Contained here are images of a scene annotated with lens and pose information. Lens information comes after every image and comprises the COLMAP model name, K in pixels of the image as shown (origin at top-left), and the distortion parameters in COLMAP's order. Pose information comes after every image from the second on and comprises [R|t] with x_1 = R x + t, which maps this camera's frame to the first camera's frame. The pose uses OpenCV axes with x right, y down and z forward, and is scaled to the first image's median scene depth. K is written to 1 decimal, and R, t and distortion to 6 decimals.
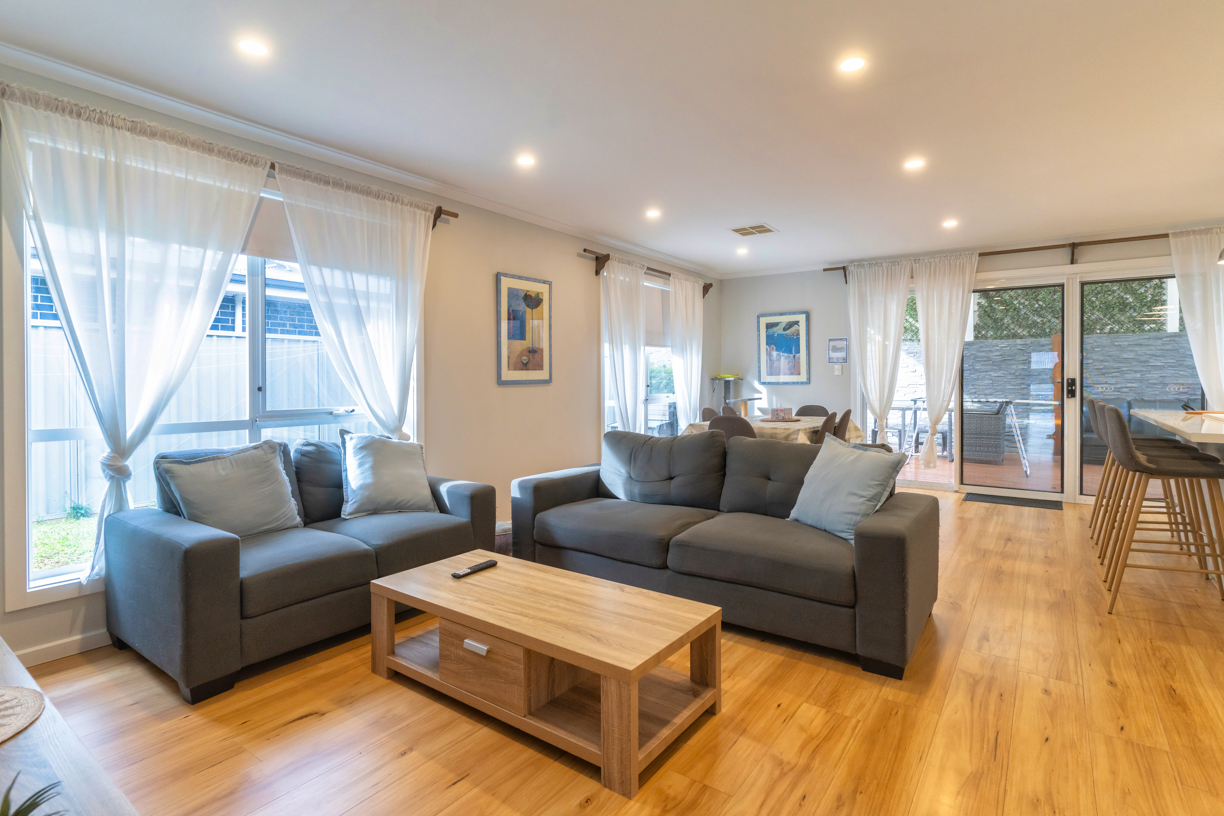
lens RADIAL K [[598.6, 0, 624.3], [0, 598.6, 379.1], [0, 0, 1]] dist [0.006367, 0.000069]
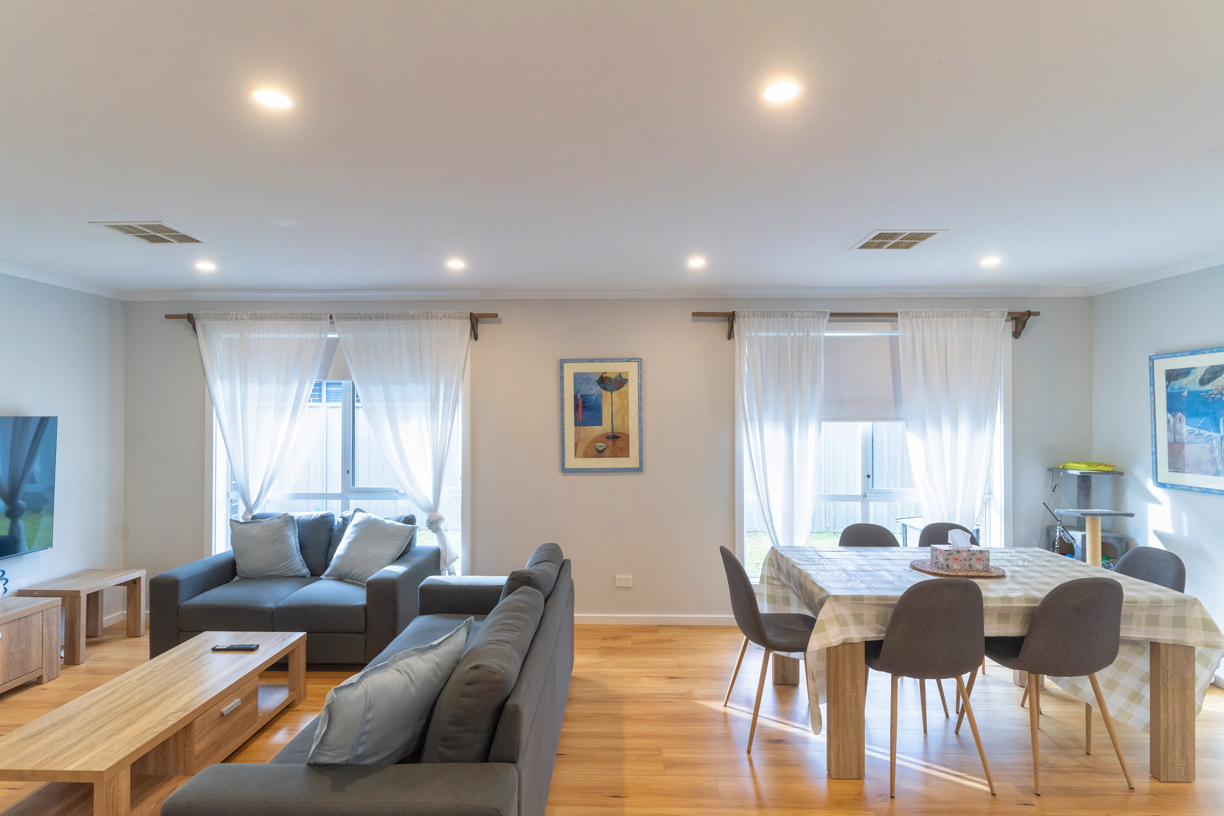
lens RADIAL K [[598.6, 0, 611.6], [0, 598.6, 407.6], [0, 0, 1]] dist [0.006367, 0.000069]
pose [[0.568088, -0.004033, -0.822958, 0.605534], [-0.004299, 0.999960, -0.007869, -0.084276], [0.822957, 0.008008, 0.568047, 0.471750]]
